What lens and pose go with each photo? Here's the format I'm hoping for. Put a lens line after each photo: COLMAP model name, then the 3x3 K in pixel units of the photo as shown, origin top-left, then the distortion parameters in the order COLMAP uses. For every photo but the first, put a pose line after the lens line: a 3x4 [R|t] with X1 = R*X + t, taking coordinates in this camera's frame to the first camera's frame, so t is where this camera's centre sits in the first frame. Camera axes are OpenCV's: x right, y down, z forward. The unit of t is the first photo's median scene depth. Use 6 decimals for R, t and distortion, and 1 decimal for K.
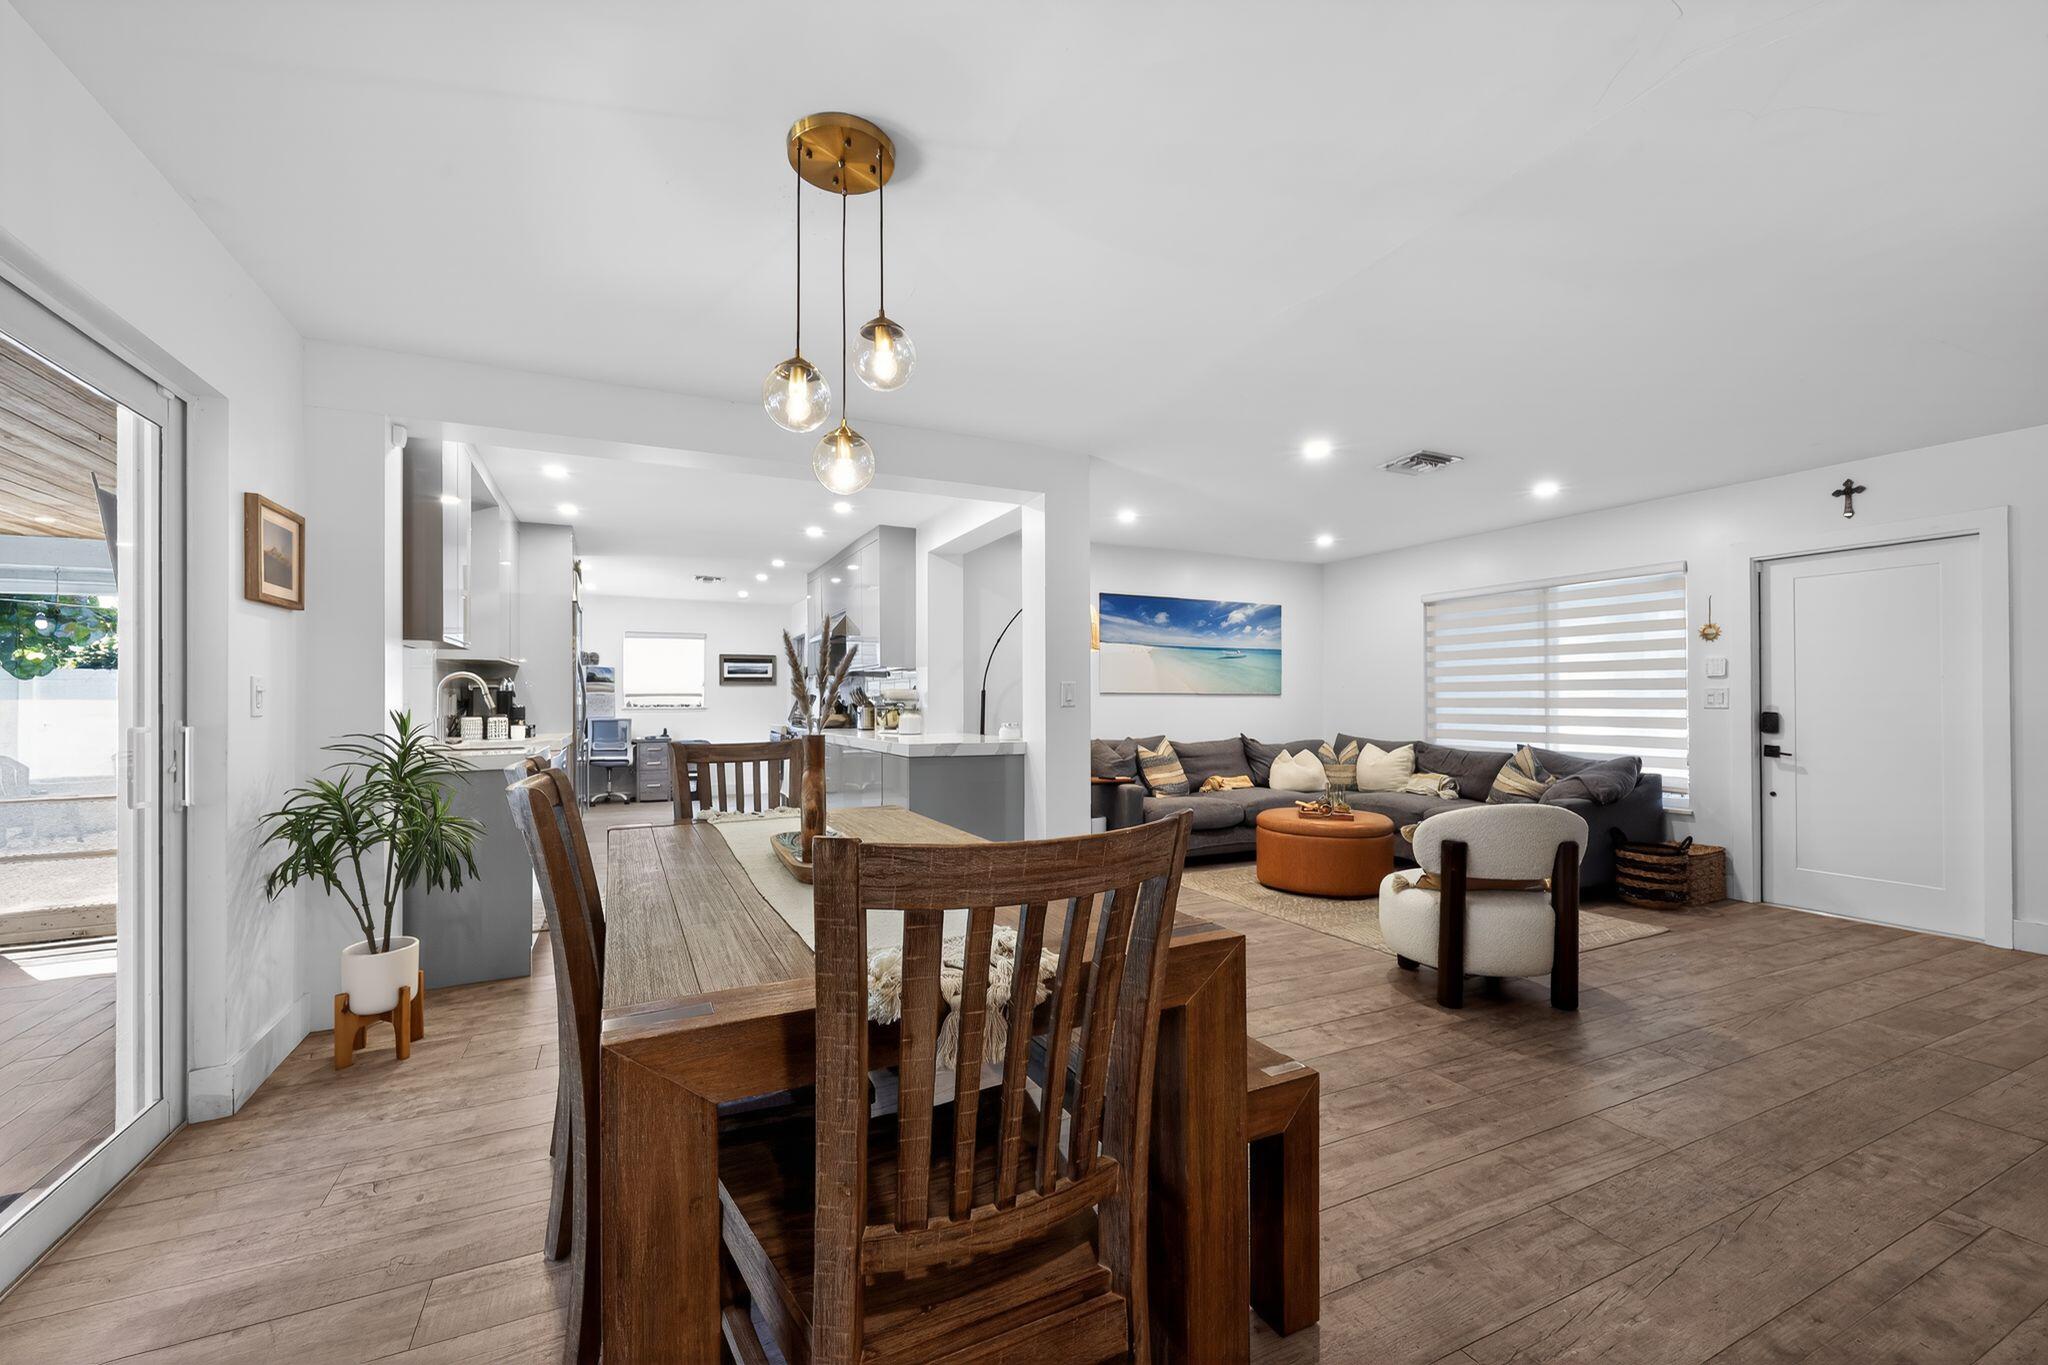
lens RADIAL K [[824.9, 0, 1020.2], [0, 824.9, 684.9], [0, 0, 1]] dist [0.000972, 0.000213]
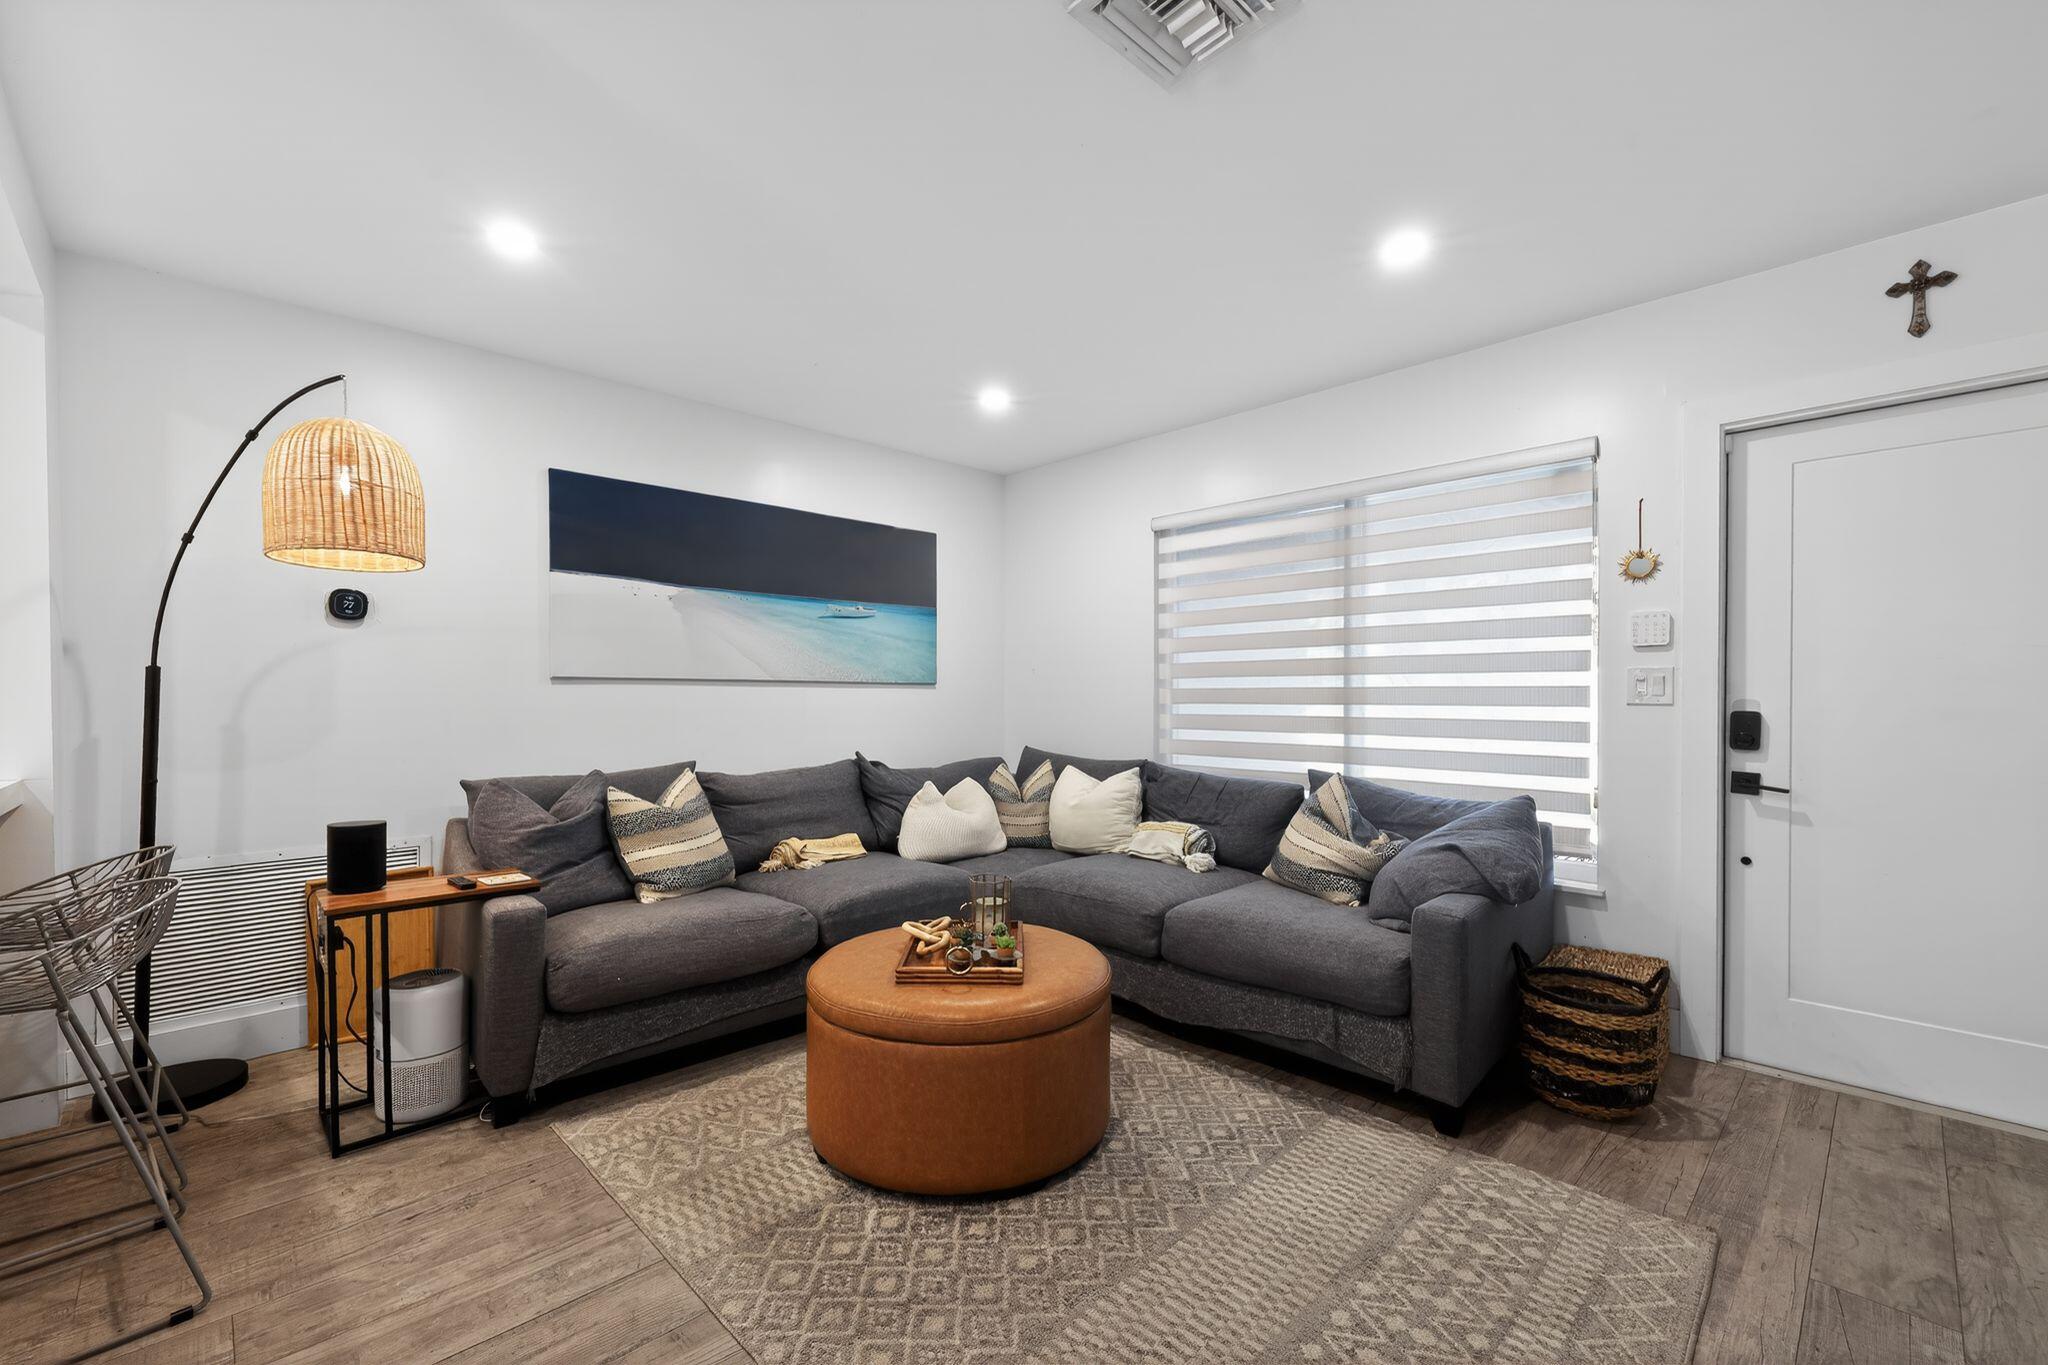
lens RADIAL K [[824.9, 0, 1020.2], [0, 824.9, 684.9], [0, 0, 1]] dist [0.000972, 0.000213]
pose [[0.947901, 0.002793, 0.318554, 0.218486], [-0.004838, 0.999972, 0.005628, 0.011430], [-0.318529, -0.006876, 0.947888, 0.492221]]
